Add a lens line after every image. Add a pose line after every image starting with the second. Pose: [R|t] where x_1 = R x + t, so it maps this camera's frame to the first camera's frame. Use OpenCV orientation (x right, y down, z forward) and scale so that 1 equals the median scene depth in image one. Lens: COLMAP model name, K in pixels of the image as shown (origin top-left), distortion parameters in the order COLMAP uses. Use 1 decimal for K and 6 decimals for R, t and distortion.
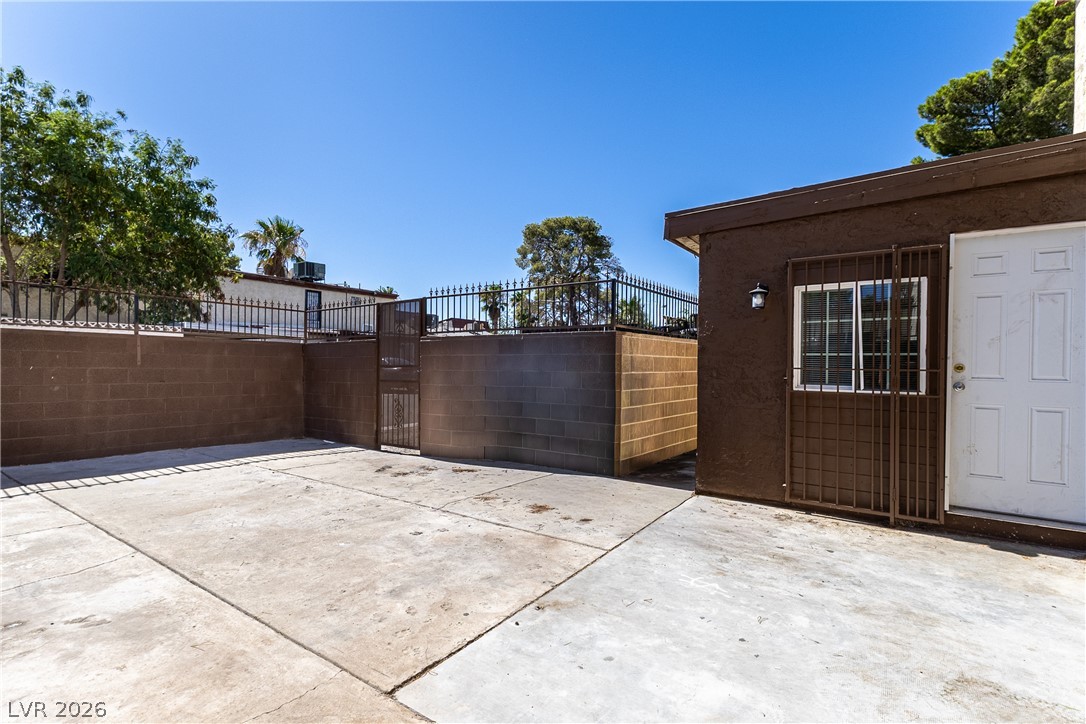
lens RADIAL K [[504.4, 0, 539.5], [0, 504.4, 360.0], [0, 0, 1]] dist [0.024822, -0.006741]
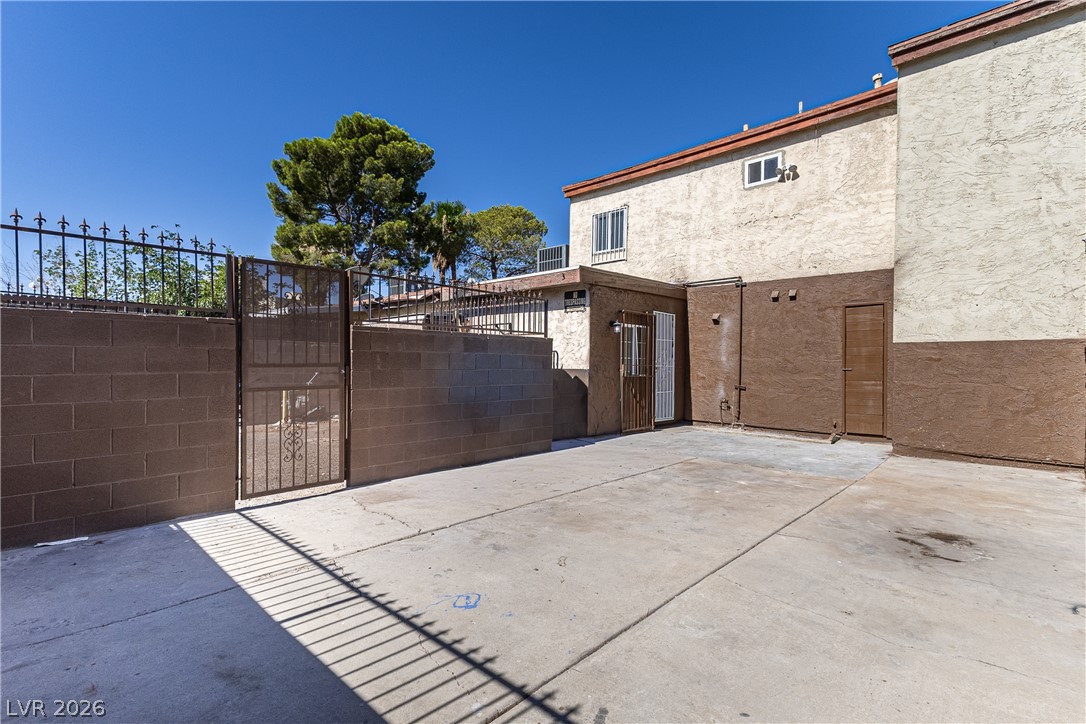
lens RADIAL K [[504.4, 0, 539.5], [0, 504.4, 360.0], [0, 0, 1]] dist [0.024822, -0.006741]
pose [[0.156787, 0.008444, 0.987596, -0.941026], [-0.016560, 0.999845, -0.005920, 0.006288], [-0.987494, -0.015426, 0.156902, 0.643590]]
